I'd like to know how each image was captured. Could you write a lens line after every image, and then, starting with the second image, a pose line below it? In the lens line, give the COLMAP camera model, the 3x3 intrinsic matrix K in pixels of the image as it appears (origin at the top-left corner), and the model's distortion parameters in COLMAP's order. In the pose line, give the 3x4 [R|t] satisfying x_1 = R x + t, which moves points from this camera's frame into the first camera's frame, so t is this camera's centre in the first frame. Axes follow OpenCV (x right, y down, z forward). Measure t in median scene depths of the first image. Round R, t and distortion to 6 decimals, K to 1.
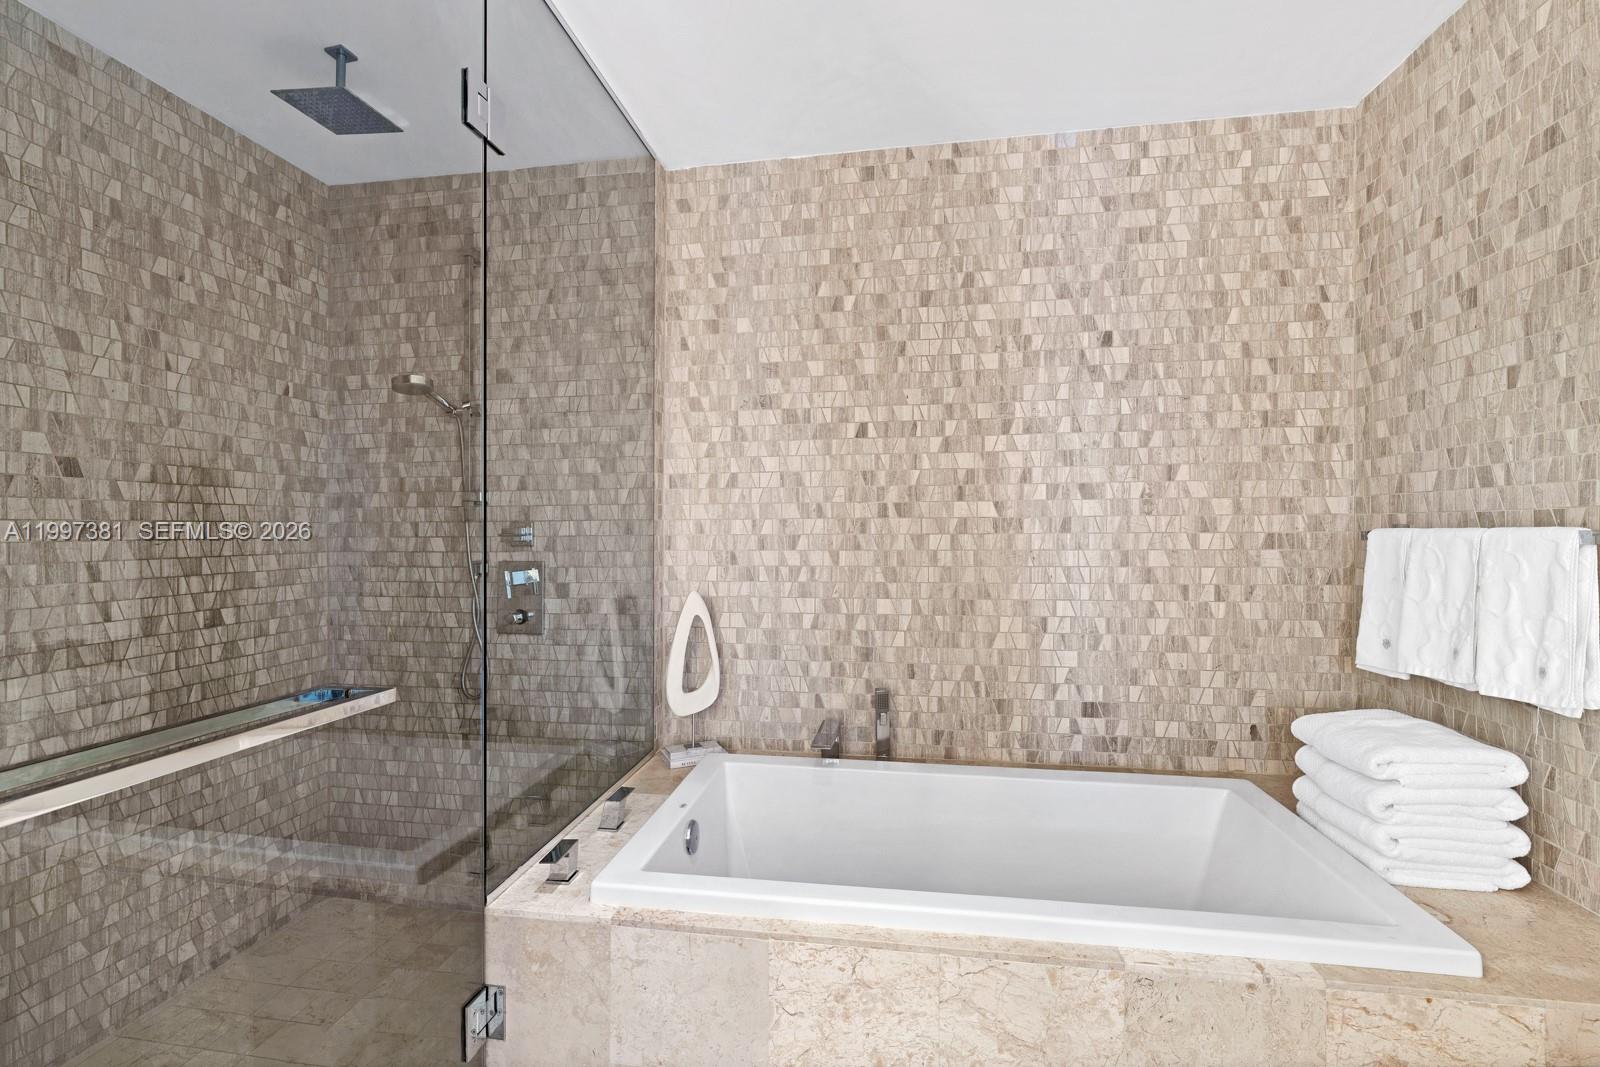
lens RADIAL K [[727.7, 0, 801.3], [0, 727.7, 528.0], [0, 0, 1]] dist [0.002595, -0.001002]
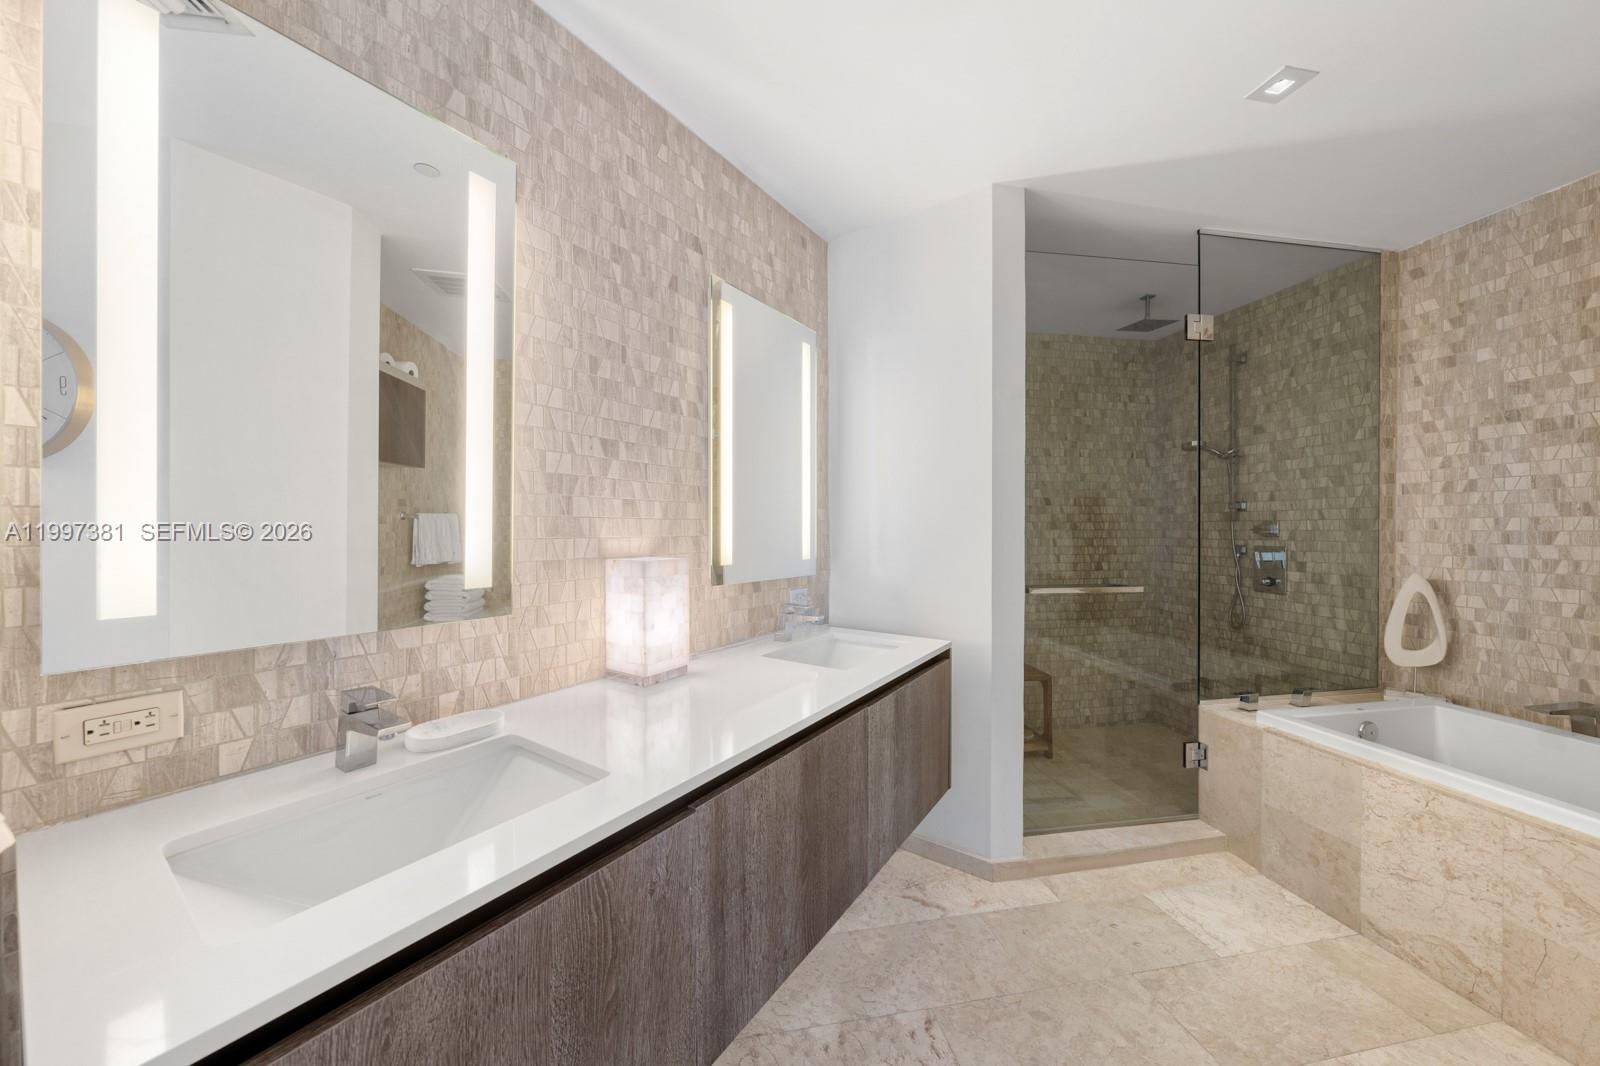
lens RADIAL K [[547.3, 0, 801.5], [0, 547.3, 524.9], [0, 0, 1]] dist [-0.001893, 0.000291]
pose [[0.349933, -0.000145, -0.936775, 0.368315], [0.000509, 1.000000, 0.000035, -0.000991], [0.936774, -0.000489, 0.349933, -0.359212]]
